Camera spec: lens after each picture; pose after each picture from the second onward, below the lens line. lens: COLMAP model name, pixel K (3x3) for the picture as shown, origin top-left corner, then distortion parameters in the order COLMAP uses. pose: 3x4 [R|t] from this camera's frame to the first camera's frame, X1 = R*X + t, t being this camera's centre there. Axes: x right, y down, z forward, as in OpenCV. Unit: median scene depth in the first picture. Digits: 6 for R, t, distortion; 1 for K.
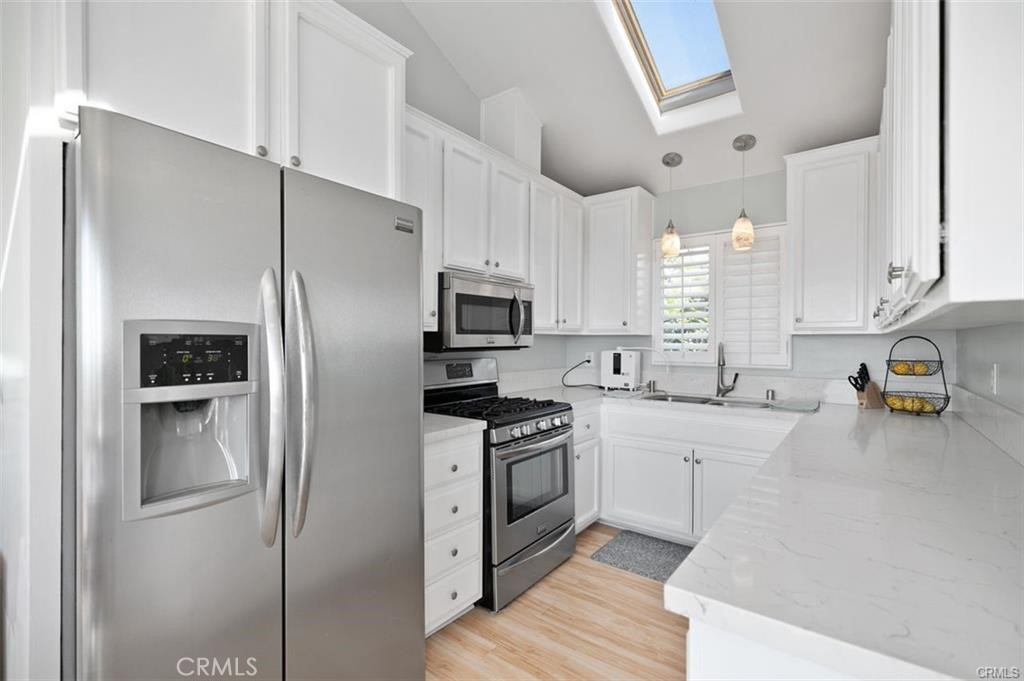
lens RADIAL K [[454.9, 0, 510.5], [0, 454.9, 343.7], [0, 0, 1]] dist [0.002275, -0.000258]
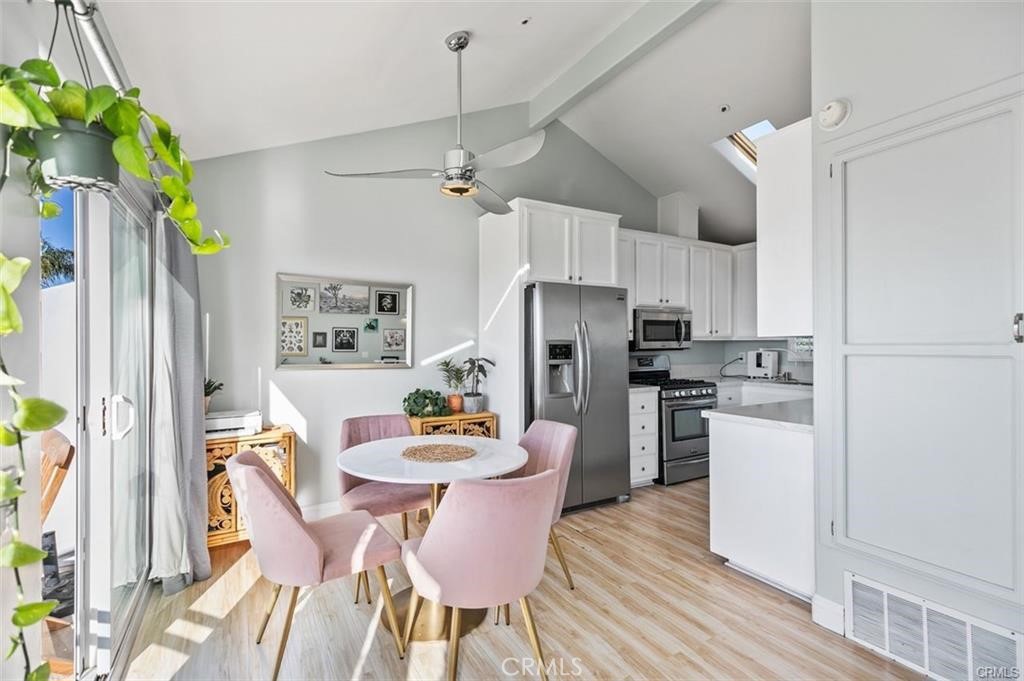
lens RADIAL K [[454.9, 0, 516.8], [0, 454.9, 345.7], [0, 0, 1]] dist [0.002275, -0.000258]
pose [[0.923871, -0.006851, -0.382643, 0.098227], [0.005098, 0.999971, -0.005595, 0.003142], [0.382670, 0.003219, 0.923879, -0.787086]]
